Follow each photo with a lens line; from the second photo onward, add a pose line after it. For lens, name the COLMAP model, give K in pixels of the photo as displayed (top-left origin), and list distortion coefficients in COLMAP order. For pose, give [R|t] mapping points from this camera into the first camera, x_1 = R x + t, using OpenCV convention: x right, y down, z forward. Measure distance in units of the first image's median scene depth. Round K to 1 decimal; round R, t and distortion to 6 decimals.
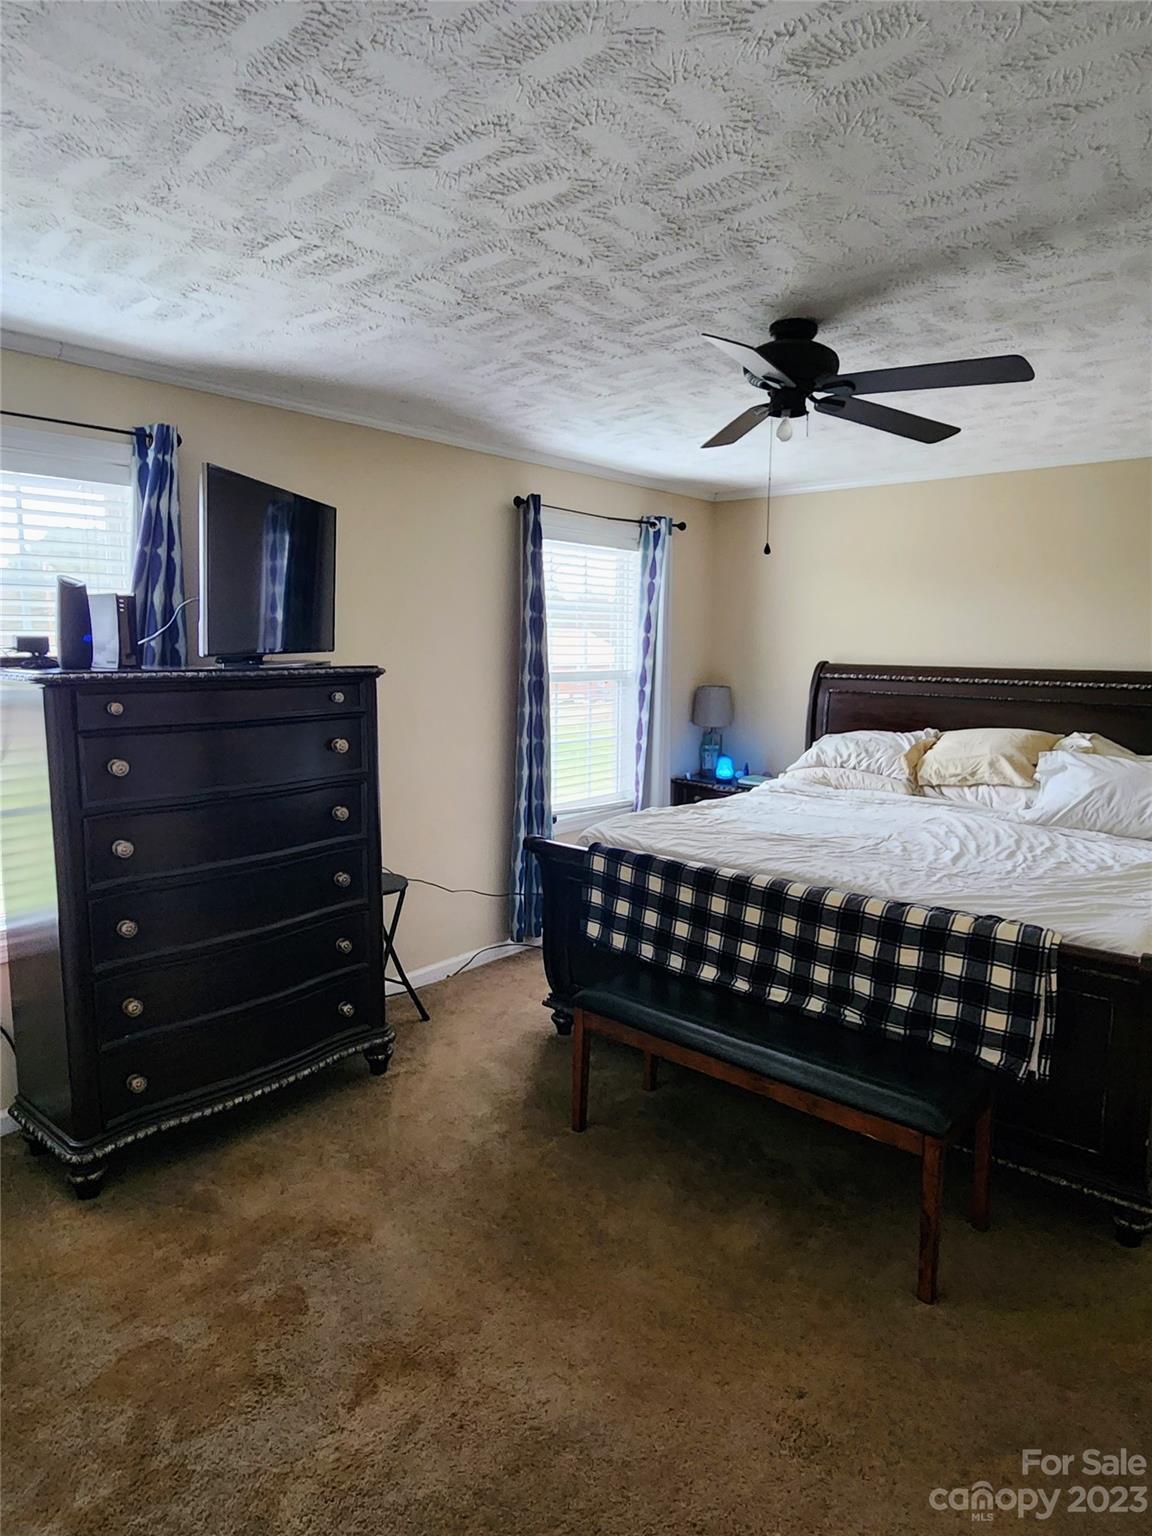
lens RADIAL K [[929.6, 0, 580.6], [0, 929.6, 773.2], [0, 0, 1]] dist [0.002069, -0.002567]
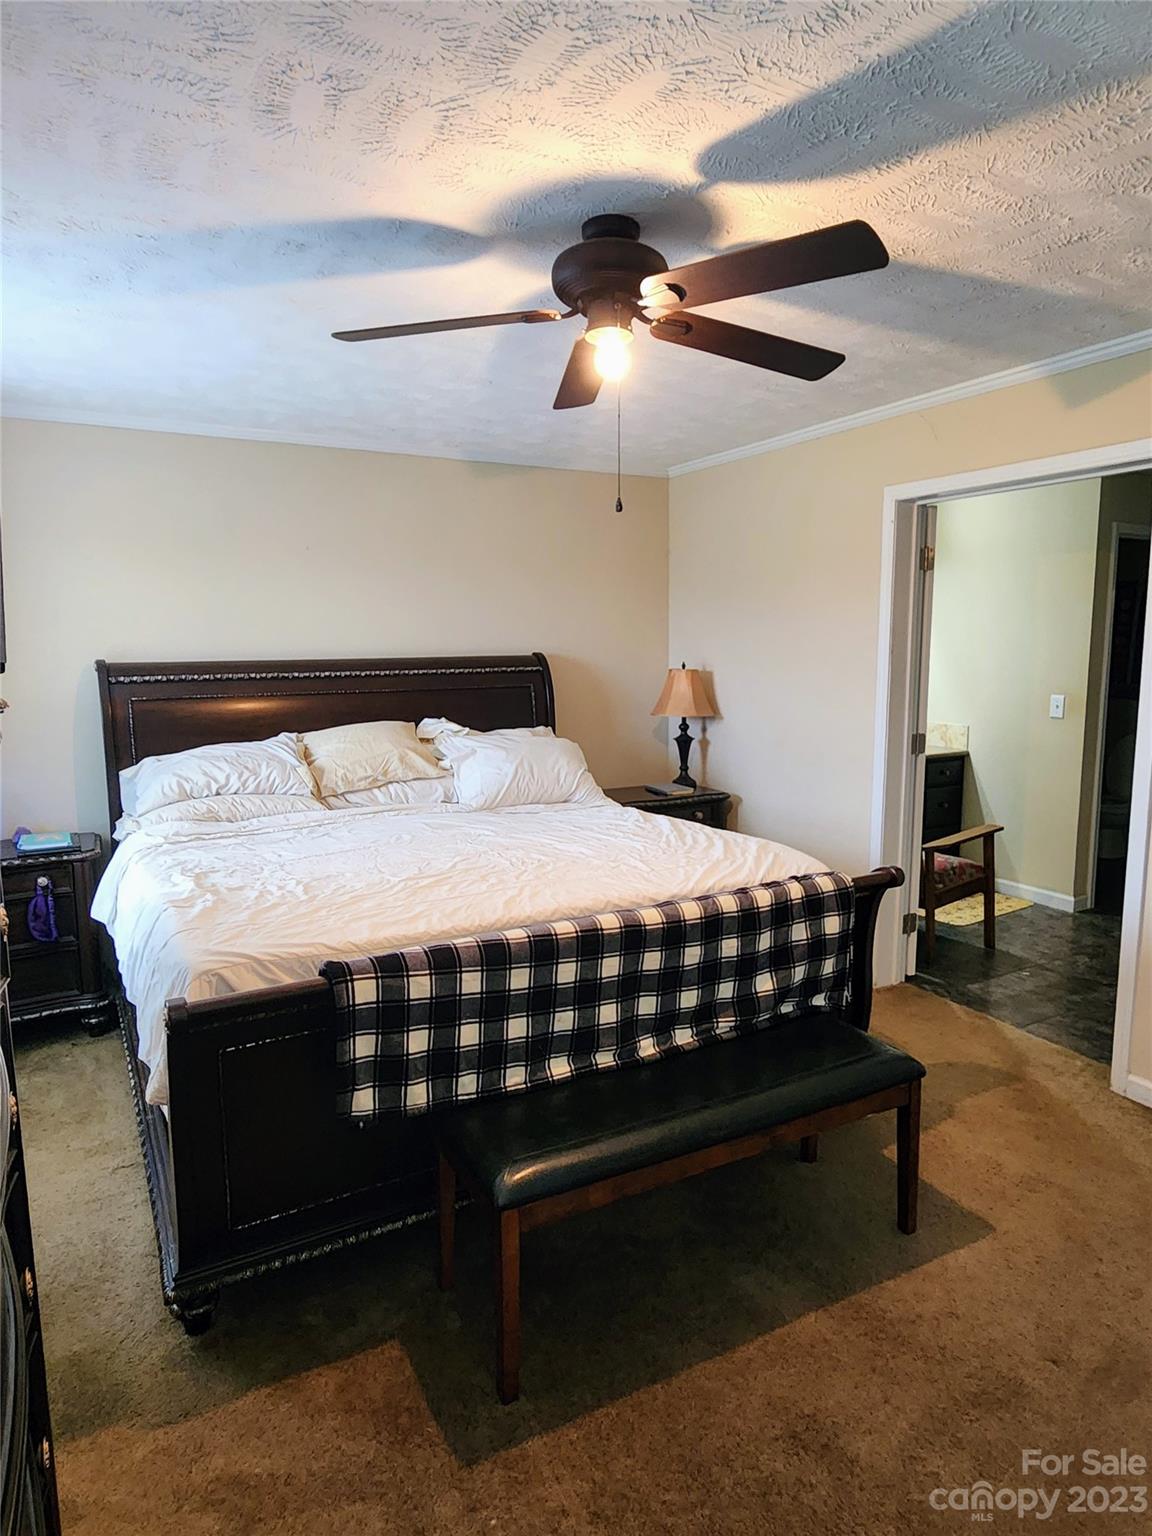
lens RADIAL K [[929.6, 0, 580.0], [0, 929.6, 764.3], [0, 0, 1]] dist [0.002069, -0.002567]
pose [[0.343717, -0.139285, 0.928686, -0.385859], [0.147015, 0.984726, 0.093278, -0.068809], [-0.927494, 0.104470, 0.358944, 0.515826]]
